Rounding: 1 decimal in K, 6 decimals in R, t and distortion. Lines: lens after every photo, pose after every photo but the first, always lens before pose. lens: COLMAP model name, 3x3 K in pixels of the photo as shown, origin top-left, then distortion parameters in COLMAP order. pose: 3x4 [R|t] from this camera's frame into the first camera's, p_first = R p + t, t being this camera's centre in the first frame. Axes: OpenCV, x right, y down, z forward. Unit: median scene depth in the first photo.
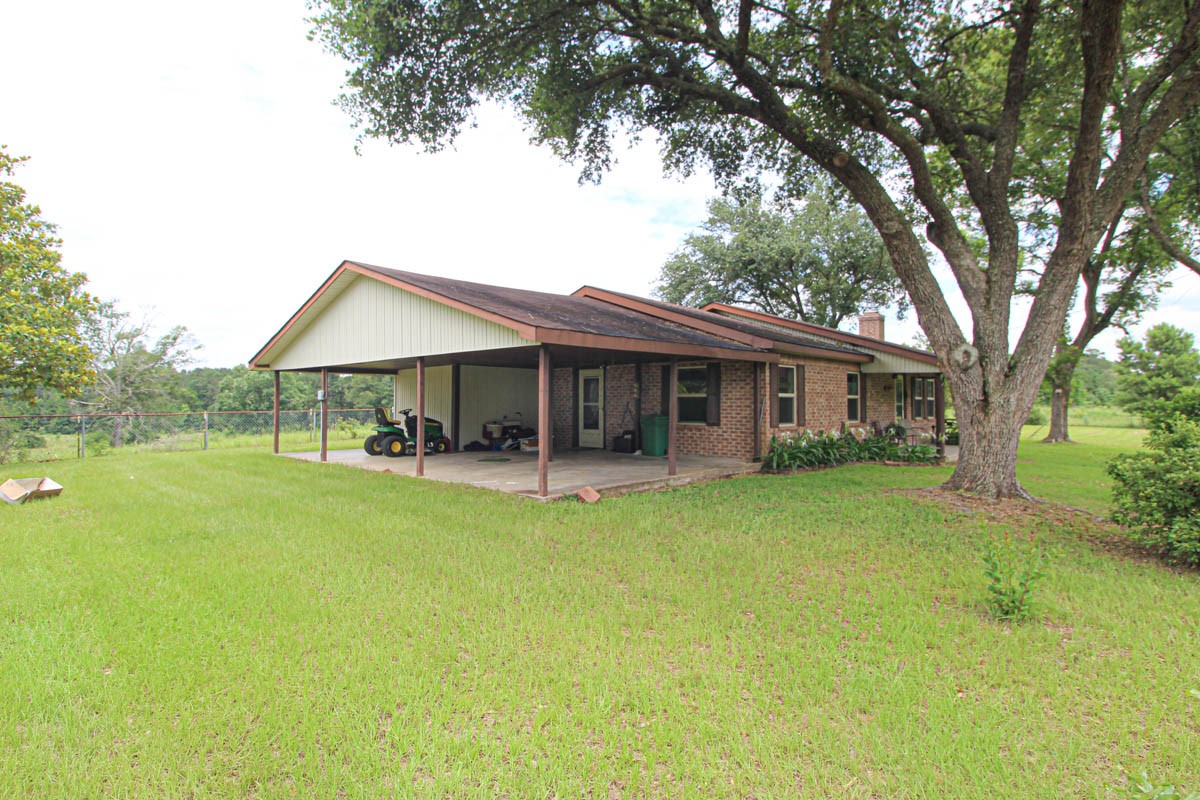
lens RADIAL K [[621.0, 0, 604.6], [0, 621.0, 369.9], [0, 0, 1]] dist [-0.000412, -0.000210]
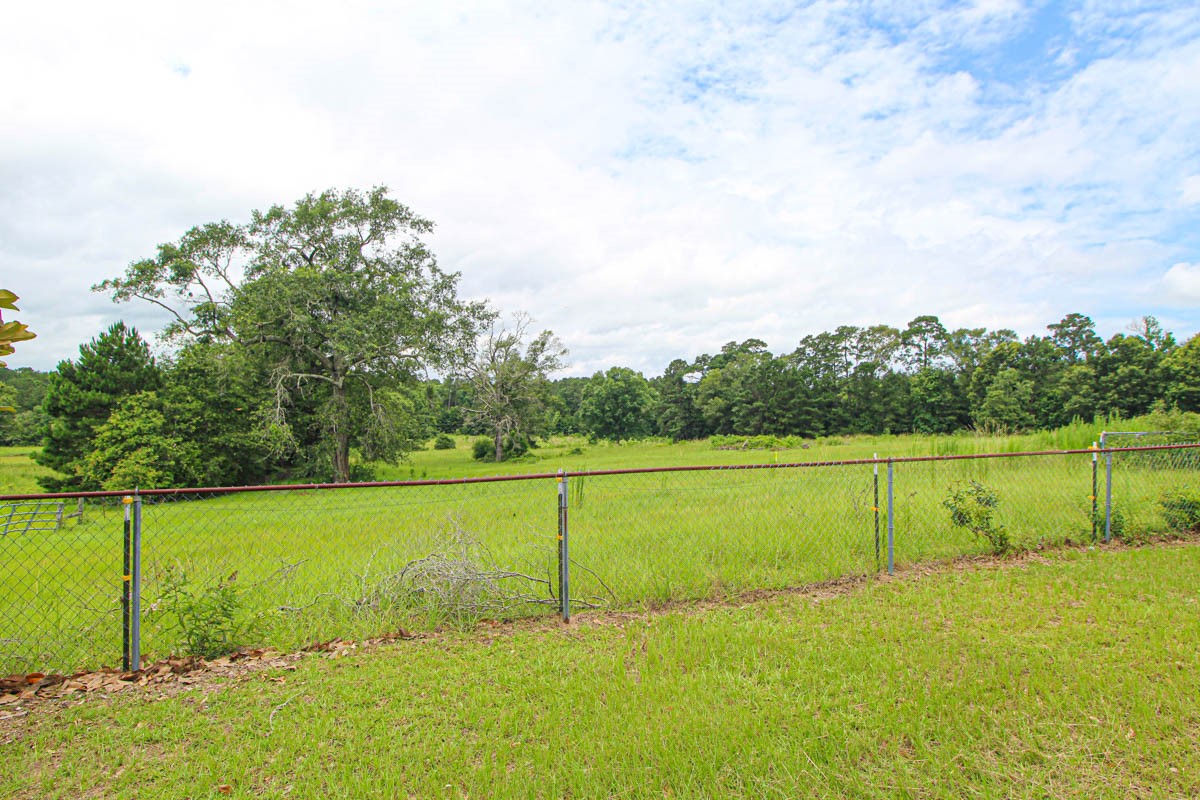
lens RADIAL K [[639.6, 0, 600.0], [0, 639.6, 400.0], [0, 0, 1]] dist [-0.001283, -0.000168]
pose [[0.864310, -0.005314, -0.502932, -0.112283], [0.024860, 0.999173, 0.032166, 0.006643], [0.502345, -0.040304, 0.863727, 0.176674]]
